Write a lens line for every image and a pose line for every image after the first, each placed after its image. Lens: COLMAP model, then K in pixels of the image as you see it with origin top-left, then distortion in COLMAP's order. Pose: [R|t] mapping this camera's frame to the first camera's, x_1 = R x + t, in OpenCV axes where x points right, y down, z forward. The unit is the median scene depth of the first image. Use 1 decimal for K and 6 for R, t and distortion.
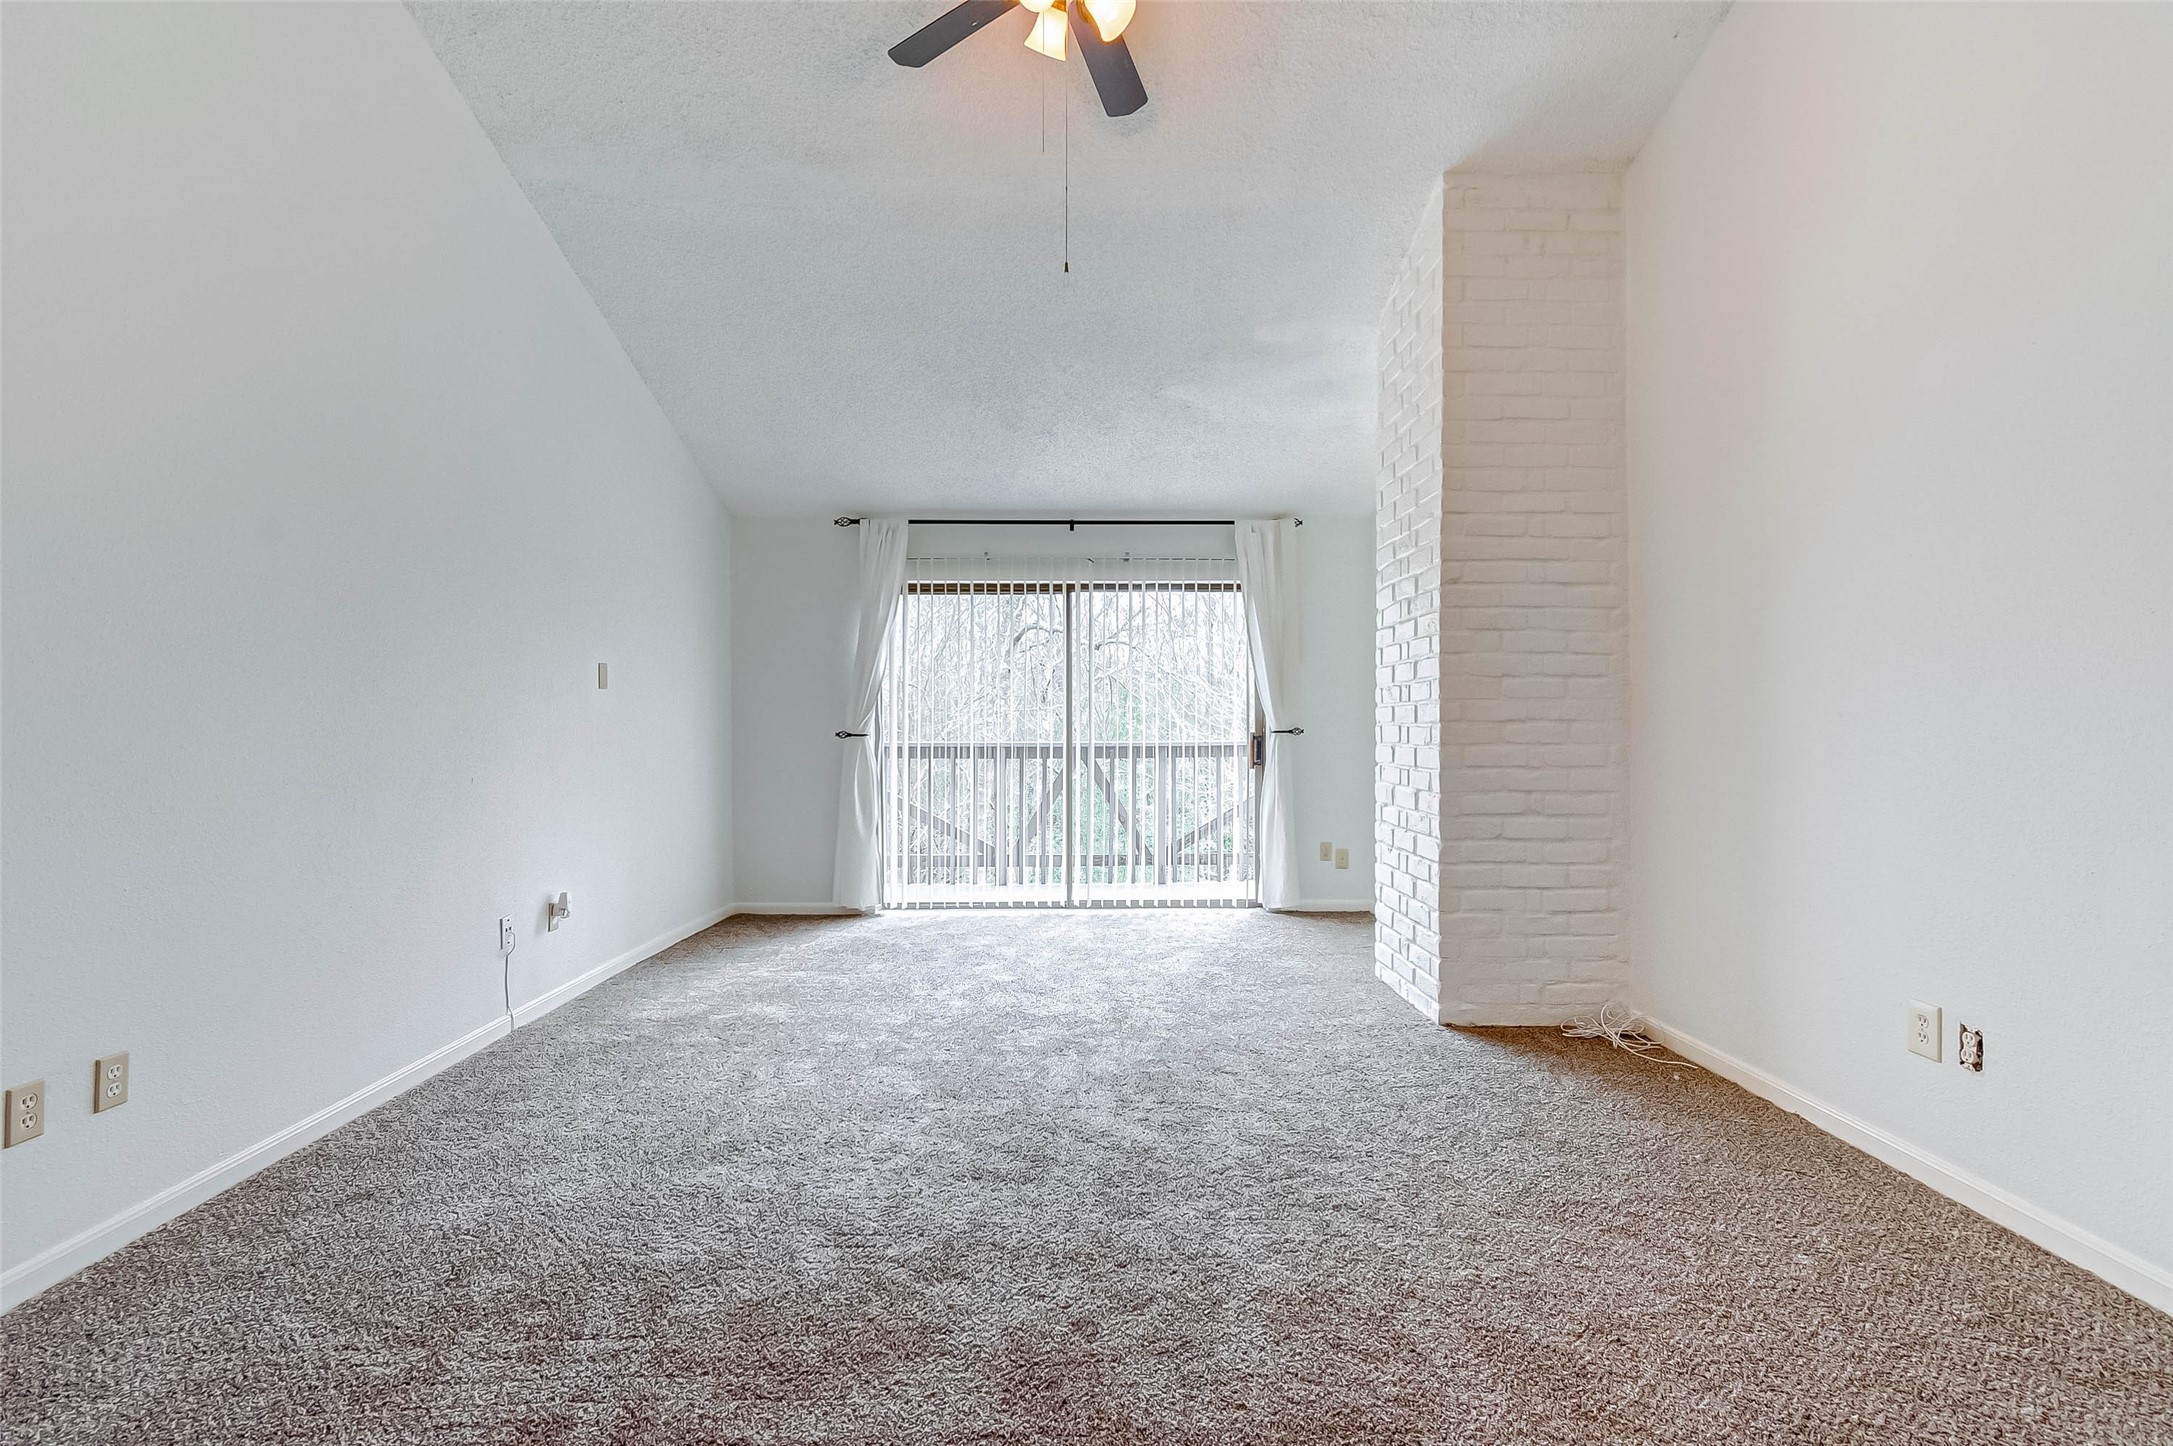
lens RADIAL K [[983.3, 0, 1077.3], [0, 983.3, 718.0], [0, 0, 1]] dist [0.000683, 0.000296]
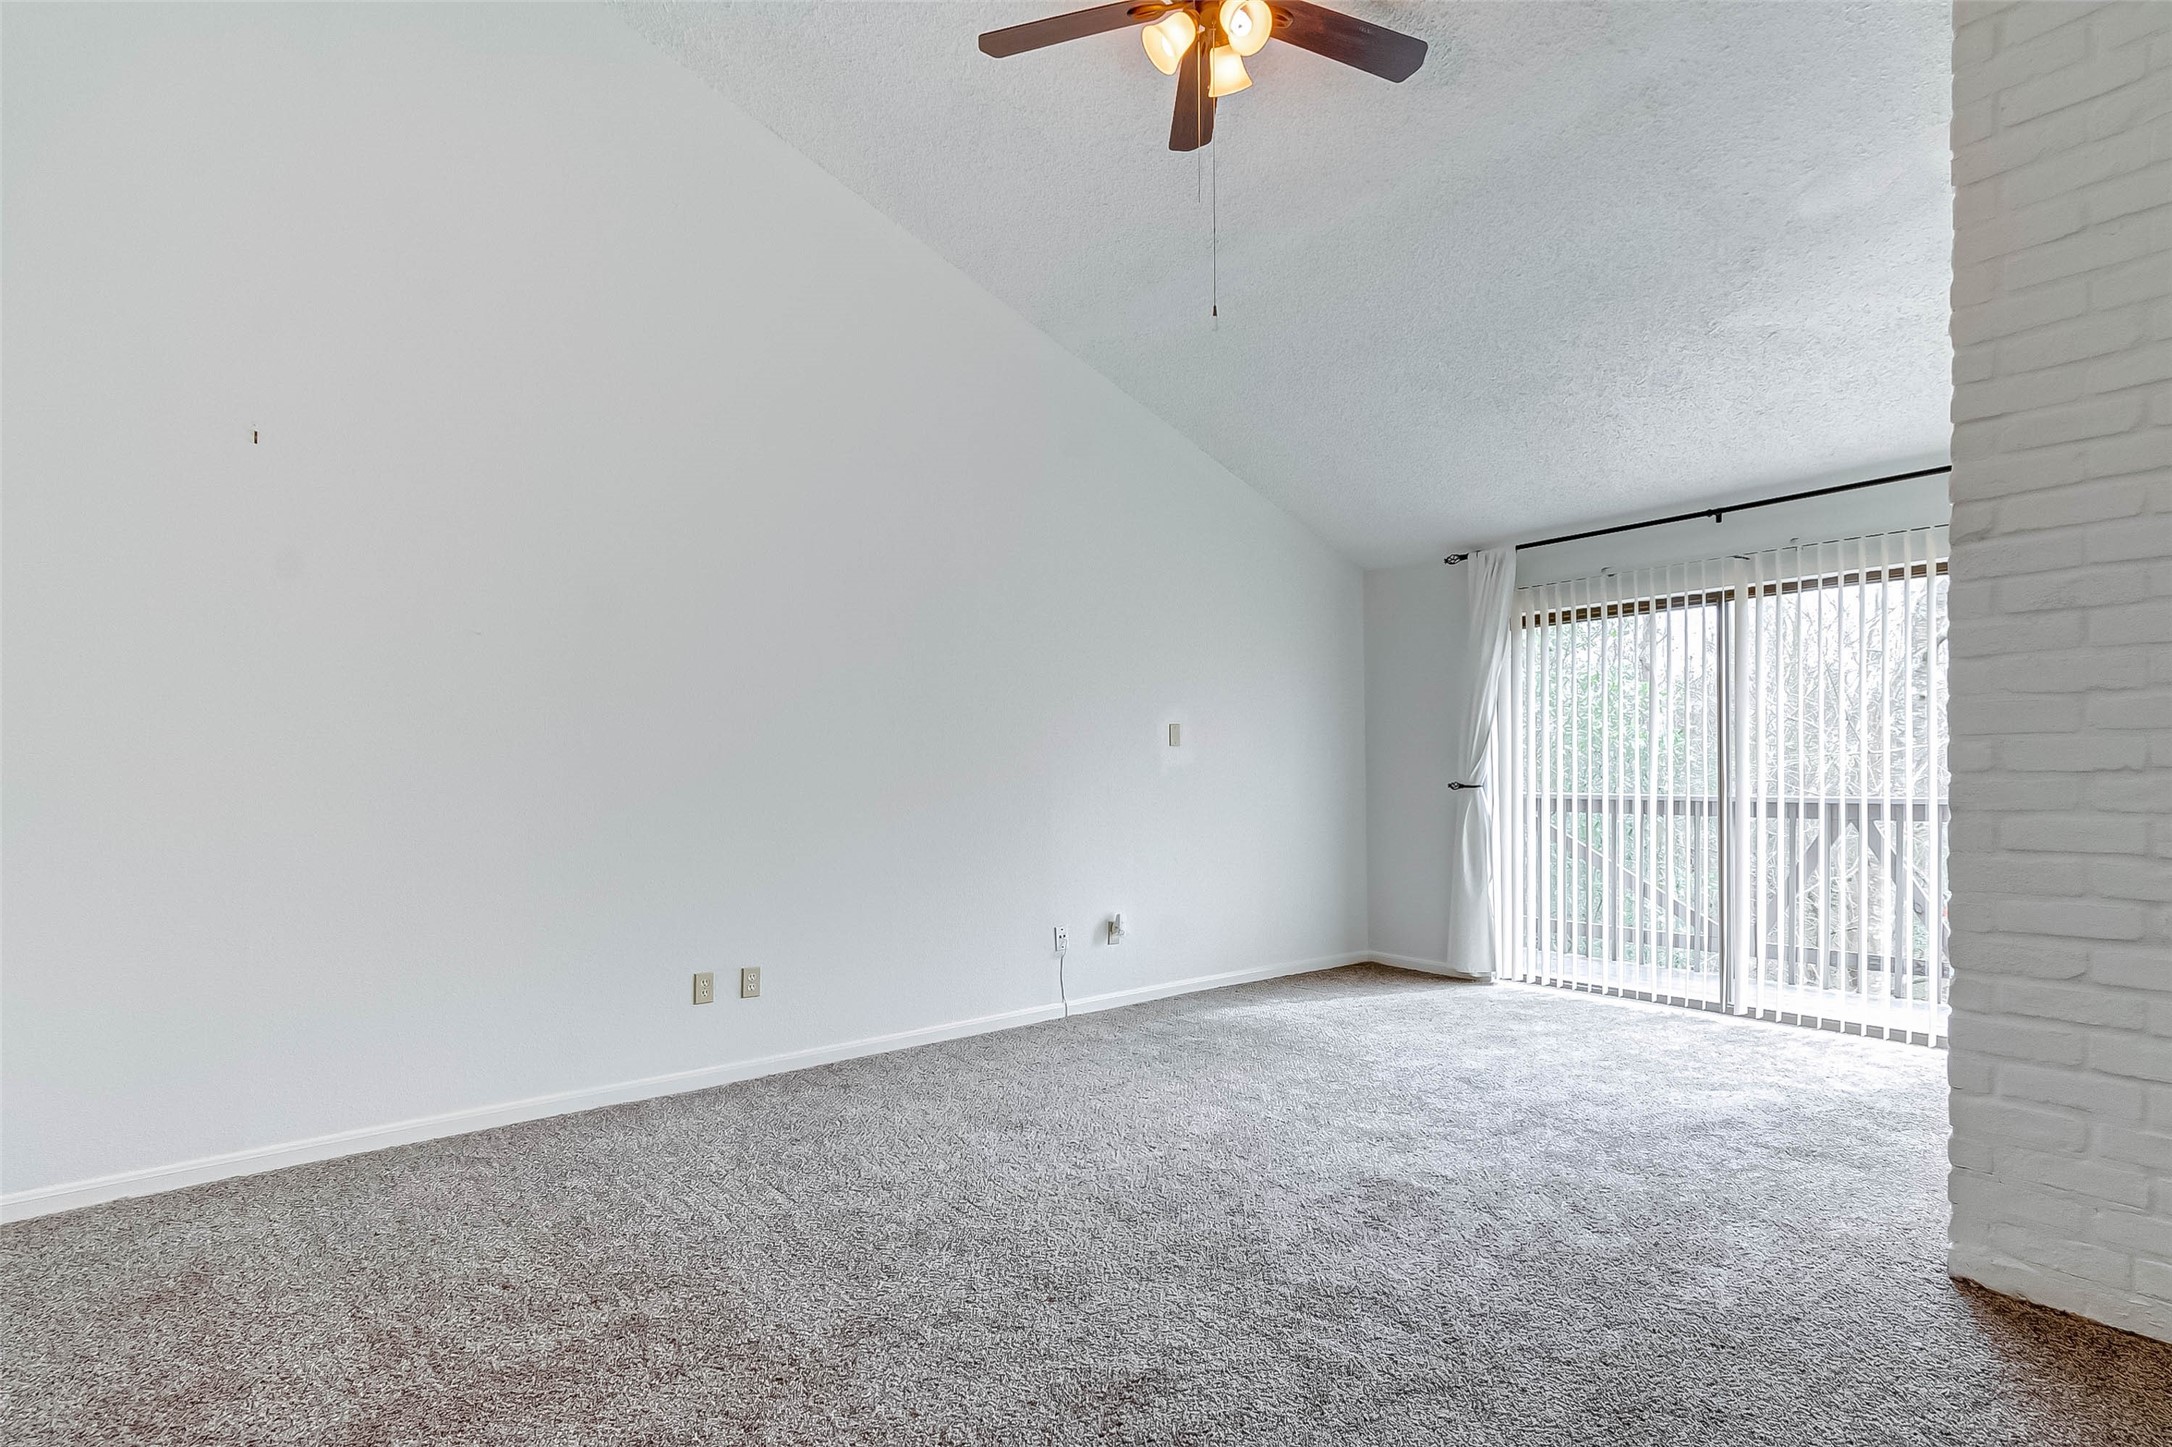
lens RADIAL K [[1015.8, 0, 1085.1], [0, 1015.8, 767.8], [0, 0, 1]] dist [-0.003715, 0.000590]
pose [[0.635555, -0.007206, -0.772022, 0.374452], [0.010018, 0.999949, -0.001085, -0.003085], [0.771991, -0.007045, 0.635595, 0.143669]]
